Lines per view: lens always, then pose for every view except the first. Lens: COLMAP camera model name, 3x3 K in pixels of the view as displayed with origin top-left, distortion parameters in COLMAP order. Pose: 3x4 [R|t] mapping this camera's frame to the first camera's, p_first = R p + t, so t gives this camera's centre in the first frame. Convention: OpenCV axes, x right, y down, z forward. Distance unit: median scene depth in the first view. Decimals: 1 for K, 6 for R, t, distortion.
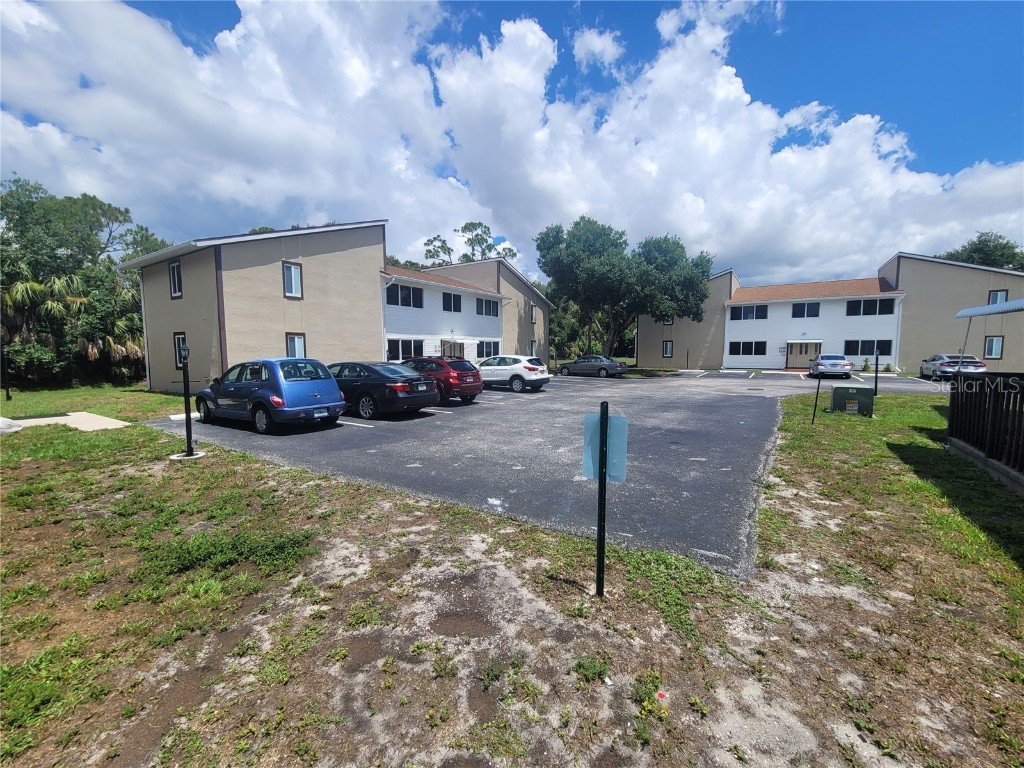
lens RADIAL K [[420.0, 0, 515.0], [0, 420.0, 384.7], [0, 0, 1]] dist [-0.002228, 0.001546]
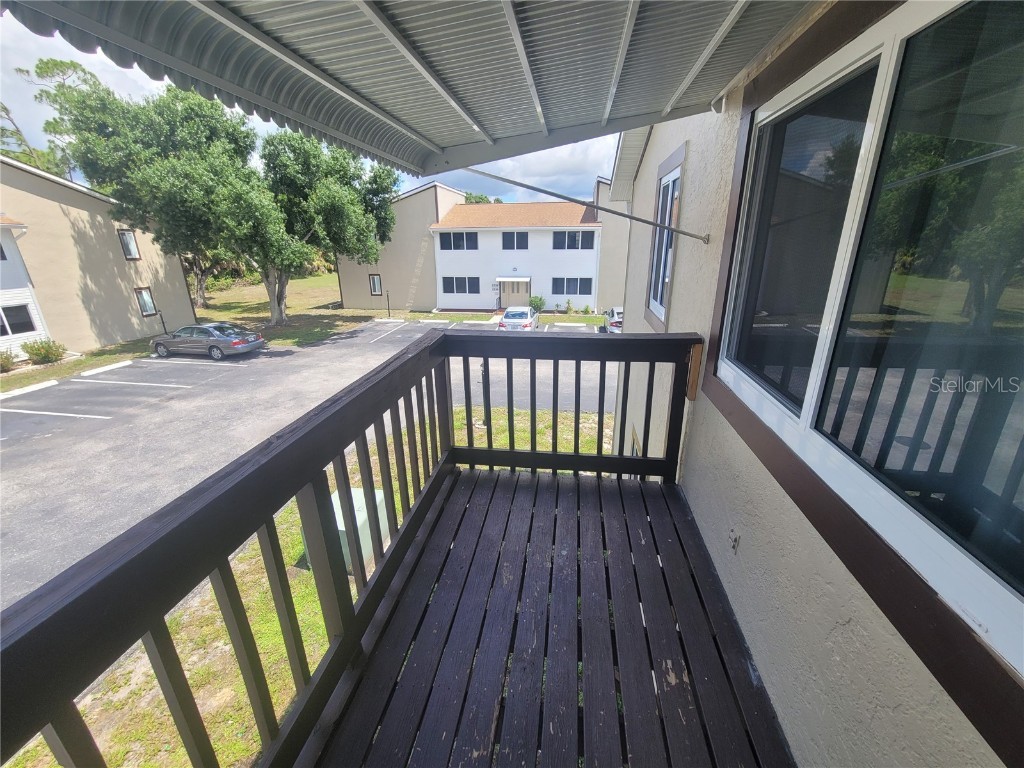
lens RADIAL K [[420.0, 0, 513.4], [0, 420.0, 385.5], [0, 0, 1]] dist [-0.002228, 0.001546]
pose [[0.911952, -0.136985, 0.386755, 0.316881], [0.036692, 0.966071, 0.255657, -0.111256], [-0.408654, -0.218956, 0.886036, 0.176218]]
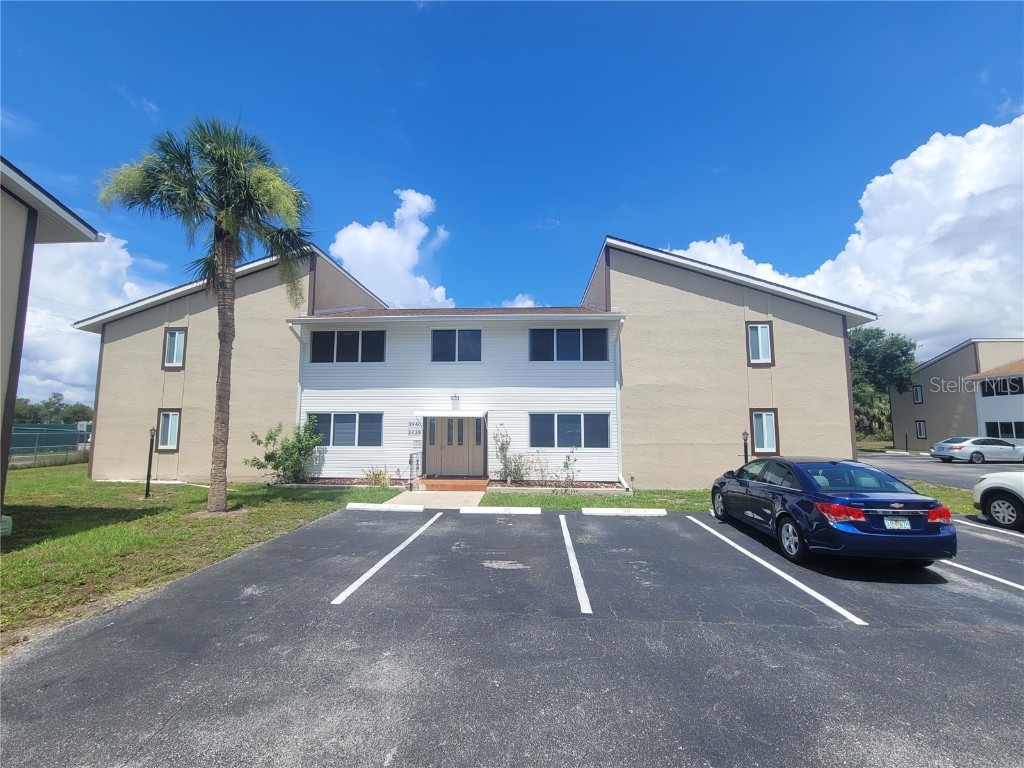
lens RADIAL K [[420.0, 0, 513.2], [0, 420.0, 387.0], [0, 0, 1]] dist [-0.002228, 0.001546]
pose [[0.867702, 0.051142, 0.494446, 0.526356], [0.036564, 0.985432, -0.166093, -0.057132], [-0.495738, 0.162198, 0.853192, 0.596237]]
